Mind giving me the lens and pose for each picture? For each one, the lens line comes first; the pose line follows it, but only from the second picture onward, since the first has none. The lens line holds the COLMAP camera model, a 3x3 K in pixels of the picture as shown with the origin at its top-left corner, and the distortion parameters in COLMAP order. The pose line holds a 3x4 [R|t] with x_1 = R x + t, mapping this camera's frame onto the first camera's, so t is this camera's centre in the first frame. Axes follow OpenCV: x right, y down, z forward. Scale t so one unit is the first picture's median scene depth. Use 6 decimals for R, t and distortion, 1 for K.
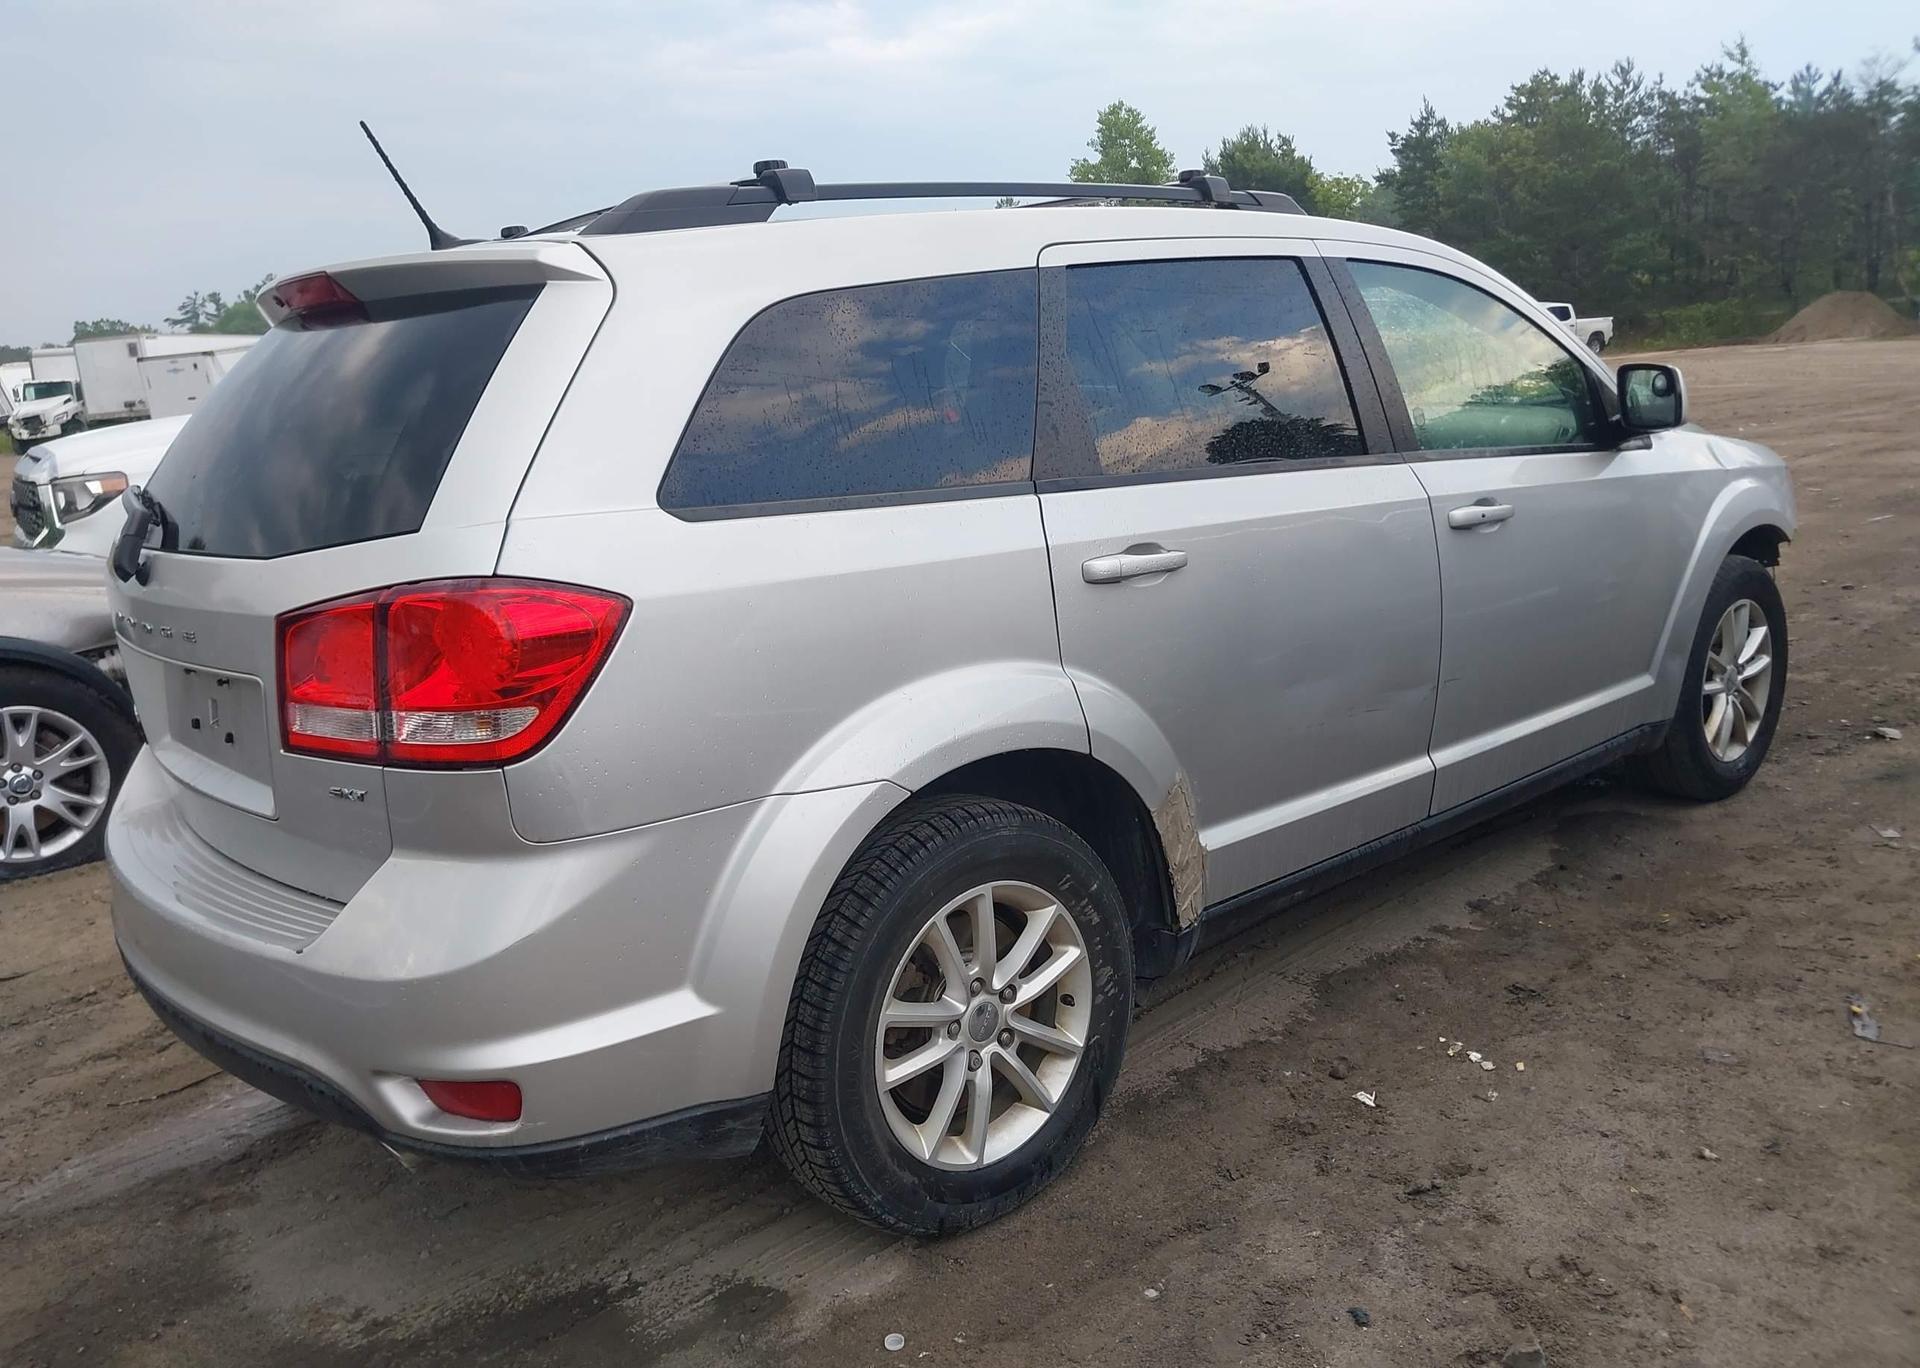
lens RADIAL K [[1480.2, 0, 1017.5], [0, 1480.2, 658.2], [0, 0, 1]] dist [0.041924, -0.043585]
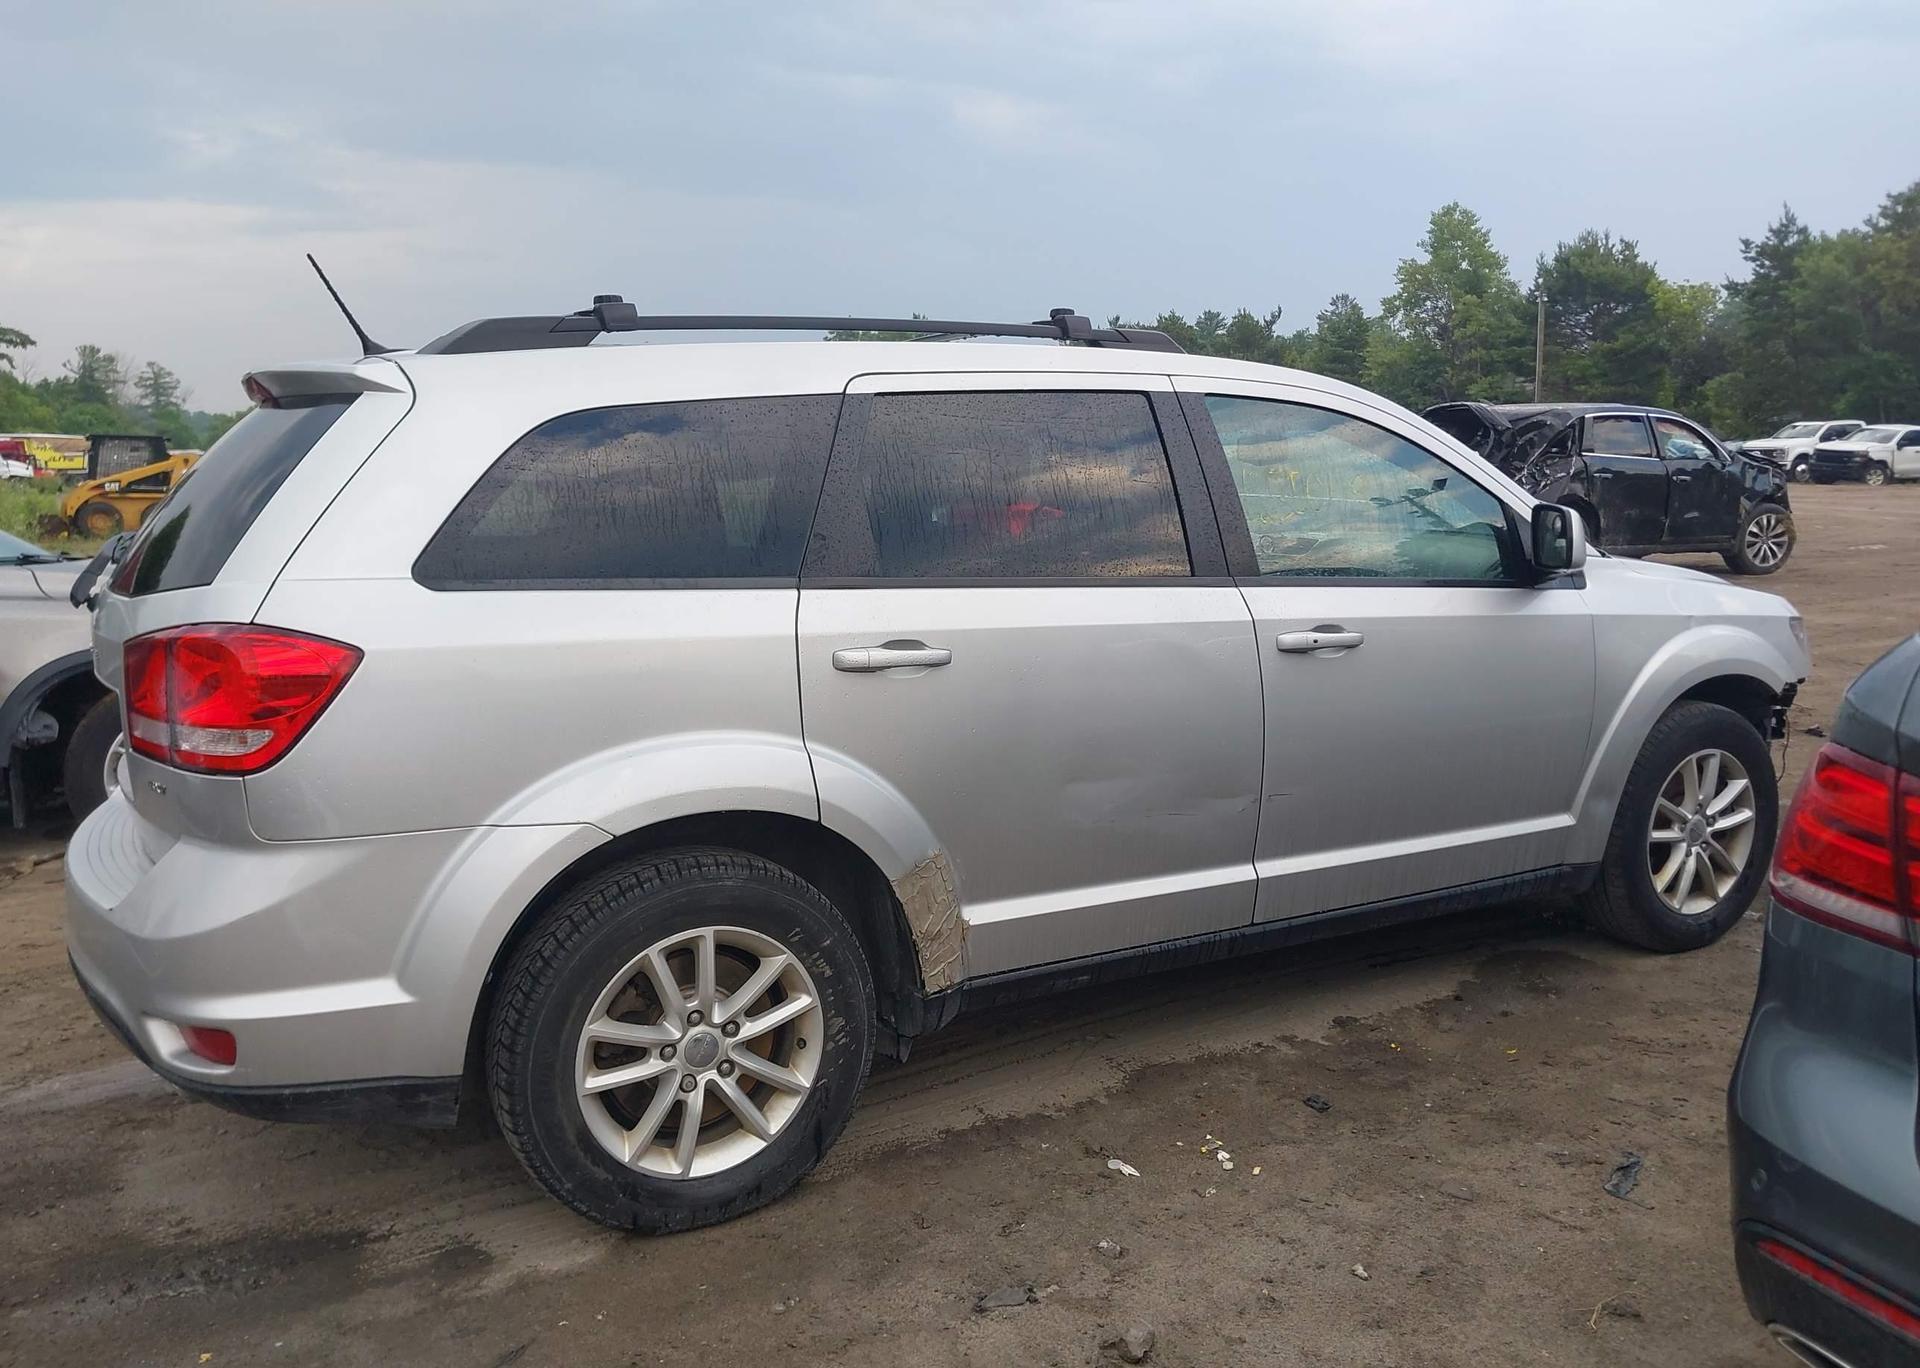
lens RADIAL K [[1480.2, 0, 1017.5], [0, 1480.2, 658.2], [0, 0, 1]] dist [0.041924, -0.043585]
pose [[0.976740, 0.078538, -0.199525, 0.365307], [-0.089965, 0.994746, -0.048856, -0.015619], [0.194640, 0.065670, 0.978674, -0.073684]]
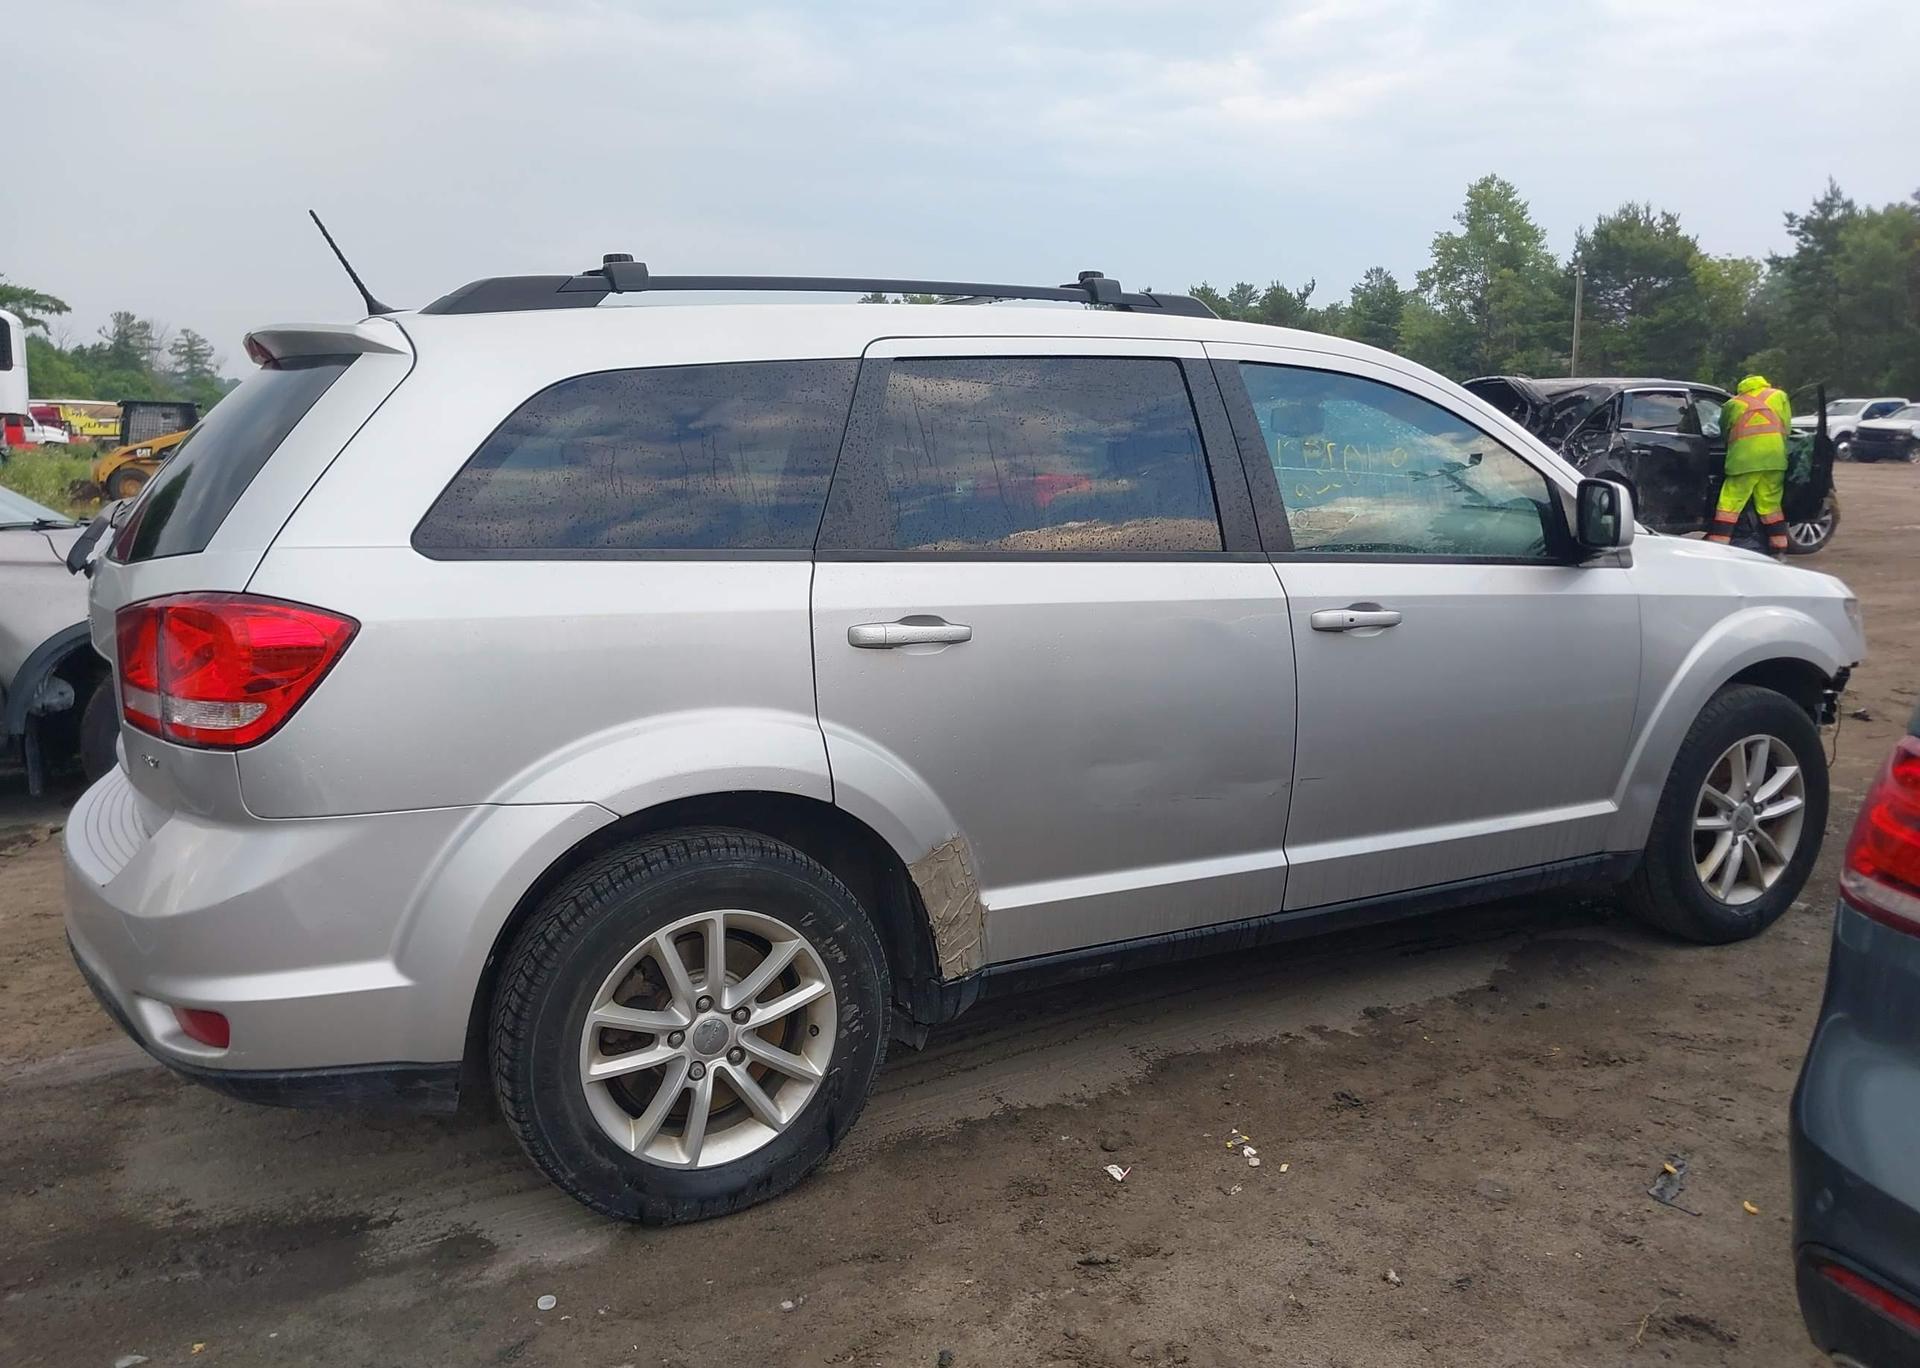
lens RADIAL K [[1480.2, 0, 1017.5], [0, 1480.2, 658.2], [0, 0, 1]] dist [0.041924, -0.043585]
pose [[0.972073, 0.091192, -0.216237, 0.360010], [-0.099833, 0.994571, -0.029356, -0.020043], [0.212386, 0.050124, 0.975899, -0.033885]]
